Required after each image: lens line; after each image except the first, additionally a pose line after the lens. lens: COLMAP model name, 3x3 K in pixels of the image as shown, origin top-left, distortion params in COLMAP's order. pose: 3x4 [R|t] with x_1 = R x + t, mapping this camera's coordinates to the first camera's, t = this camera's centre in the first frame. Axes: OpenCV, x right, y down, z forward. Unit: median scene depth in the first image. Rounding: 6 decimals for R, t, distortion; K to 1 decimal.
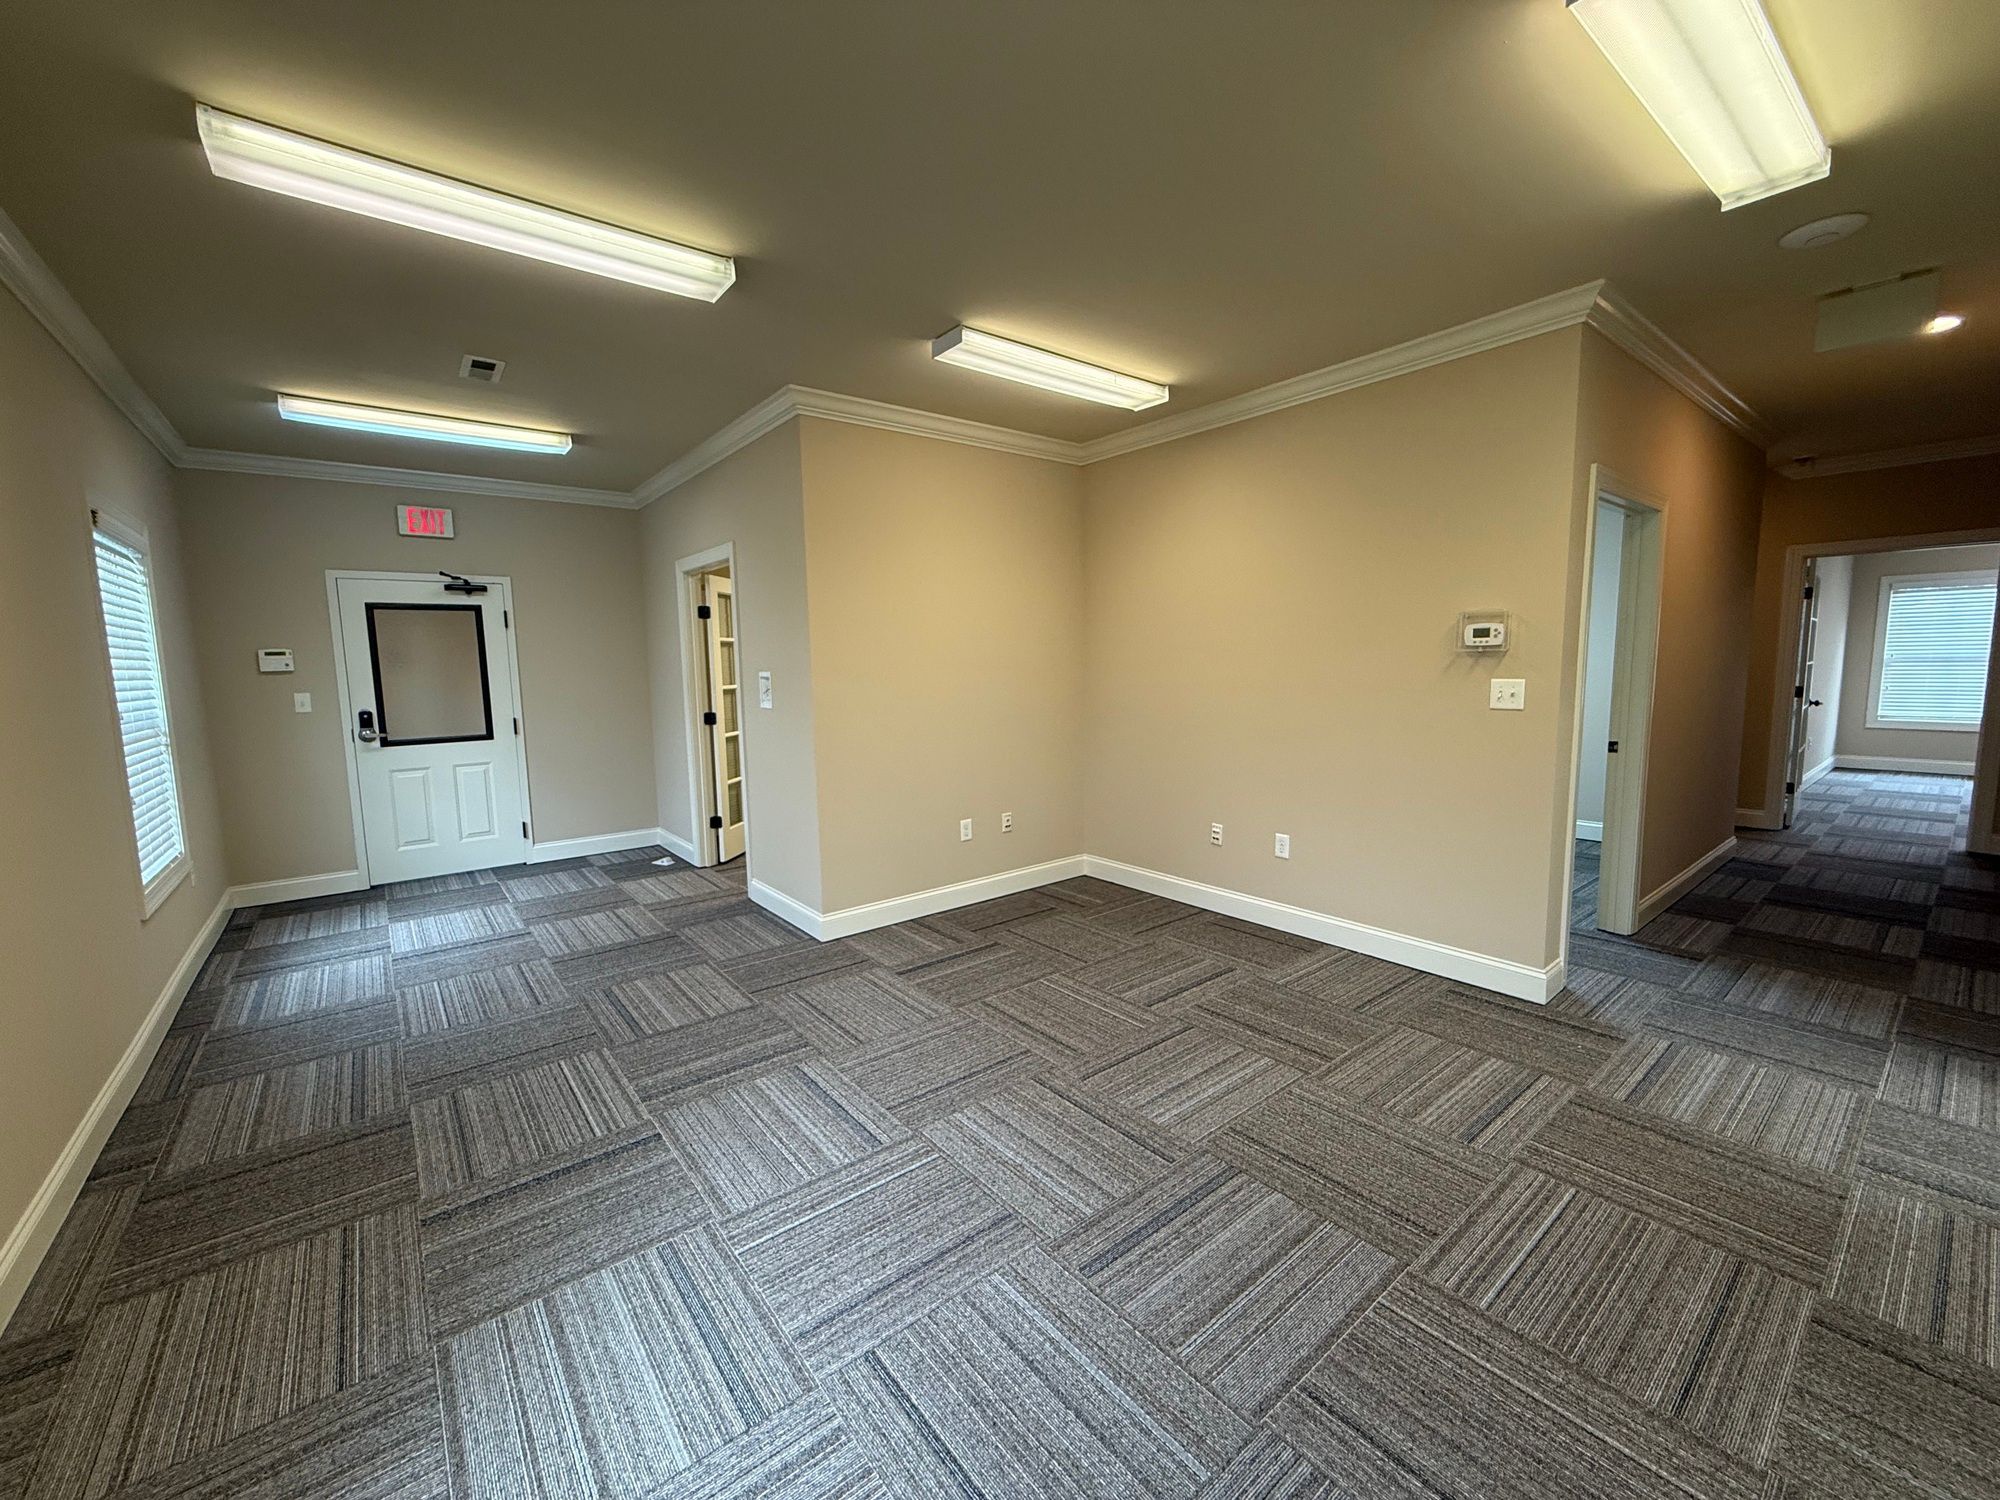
lens RADIAL K [[794.8, 0, 985.8], [0, 794.8, 756.0], [0, 0, 1]] dist [0.000310, -0.000235]
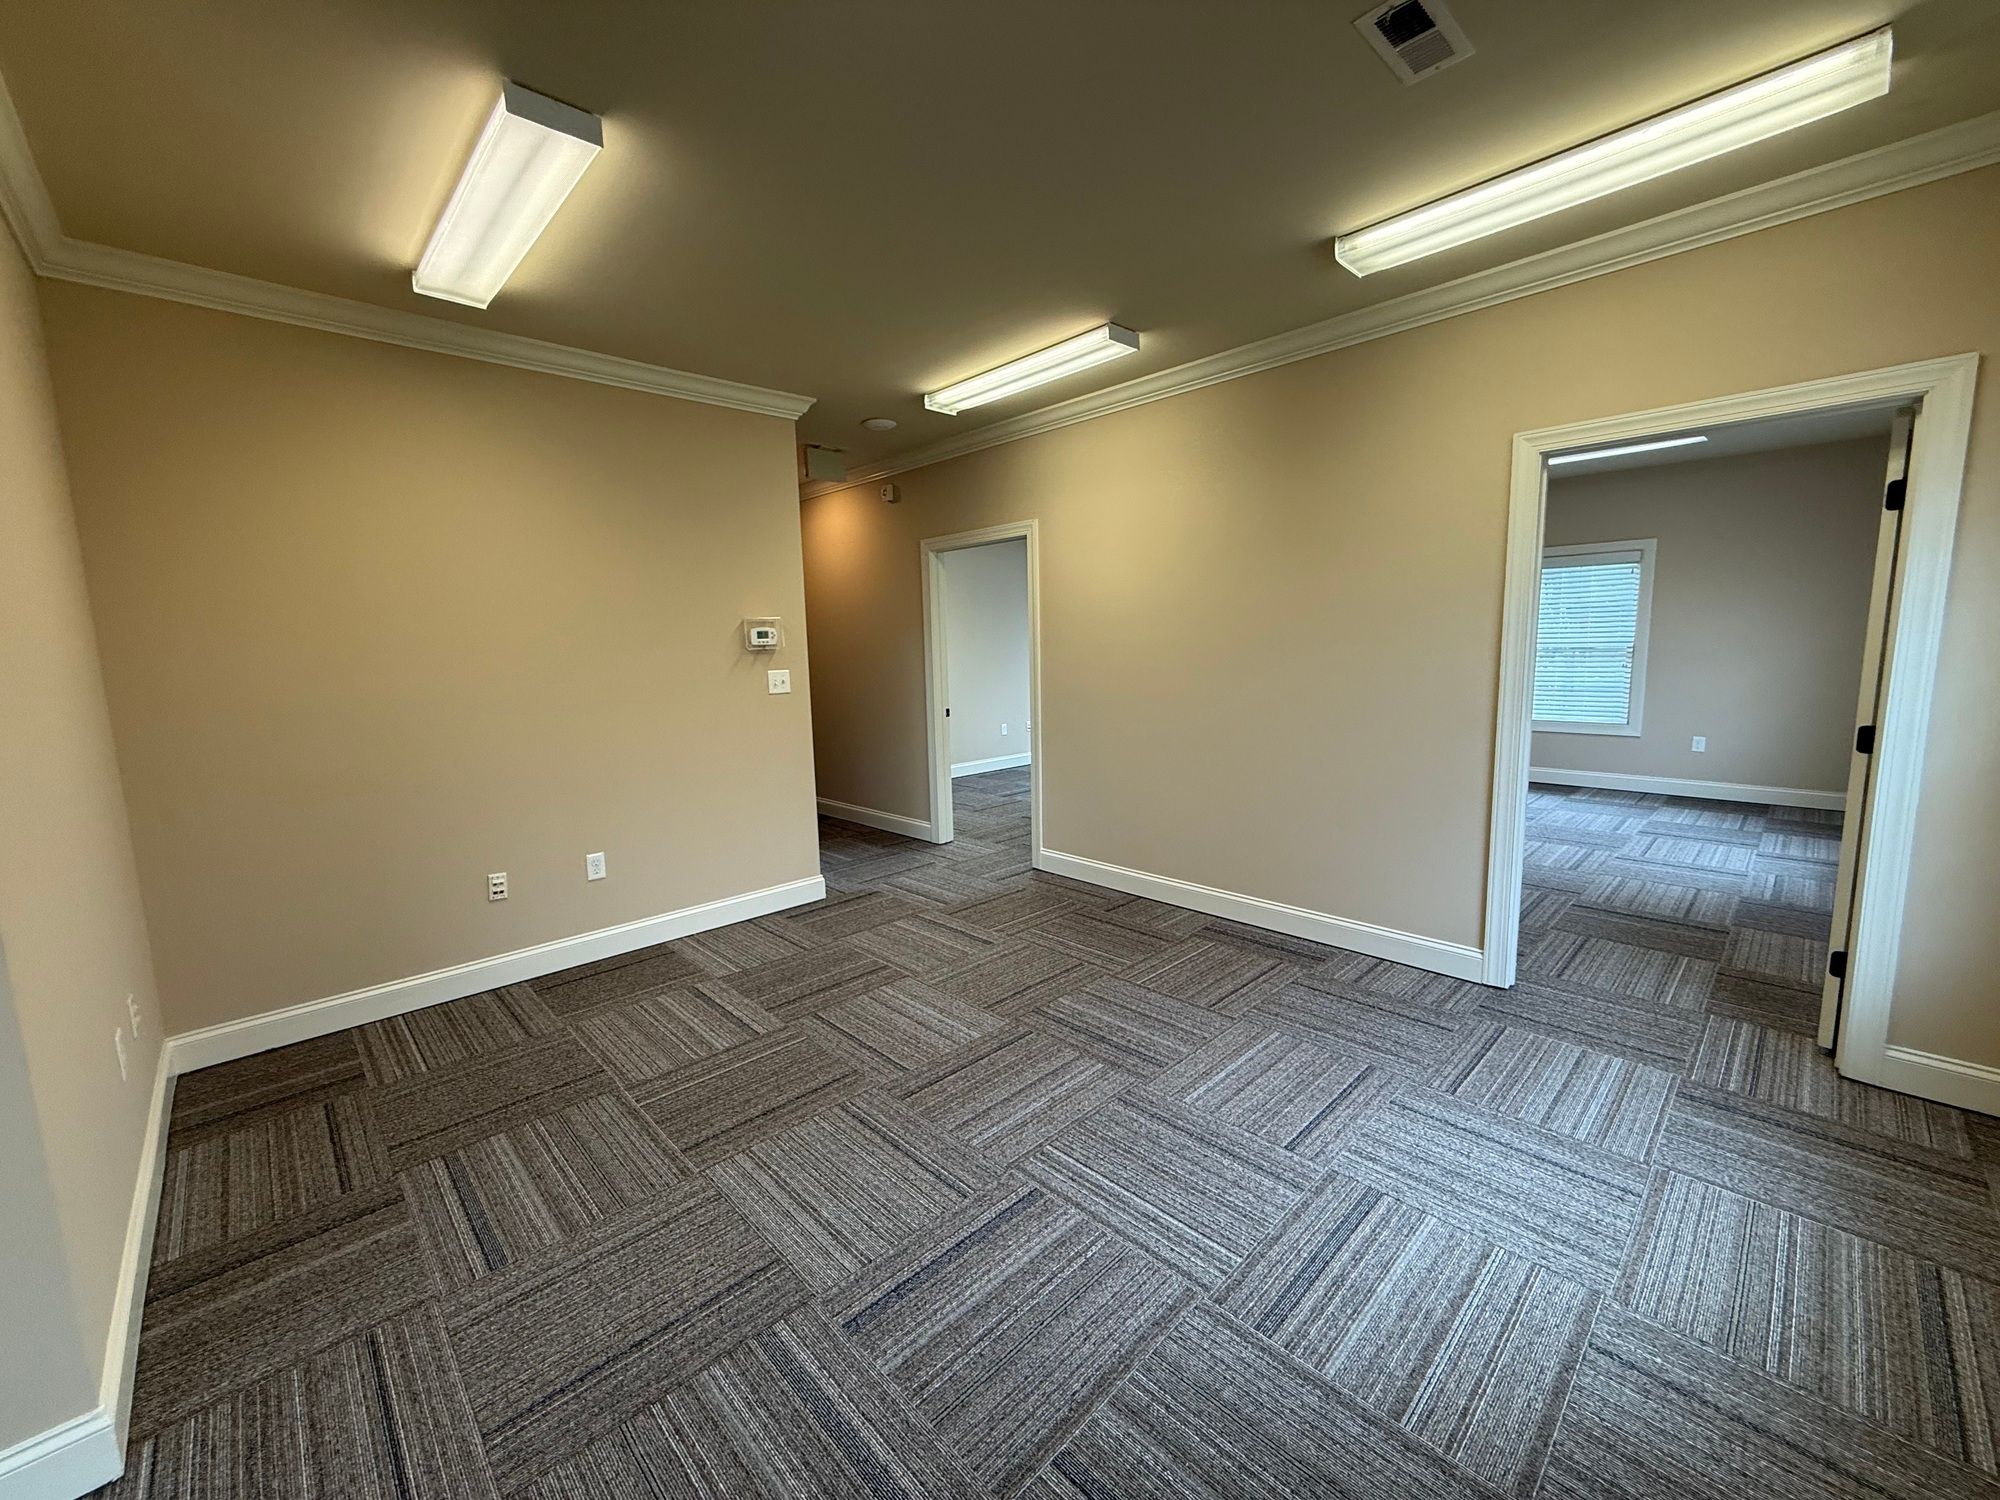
lens RADIAL K [[794.8, 0, 995.4], [0, 794.8, 755.6], [0, 0, 1]] dist [0.000310, -0.000235]
pose [[-0.099772, -0.117603, 0.988036, -0.851652], [0.148788, 0.980063, 0.131679, -0.095341], [-0.983823, 0.160146, -0.080285, 0.940976]]
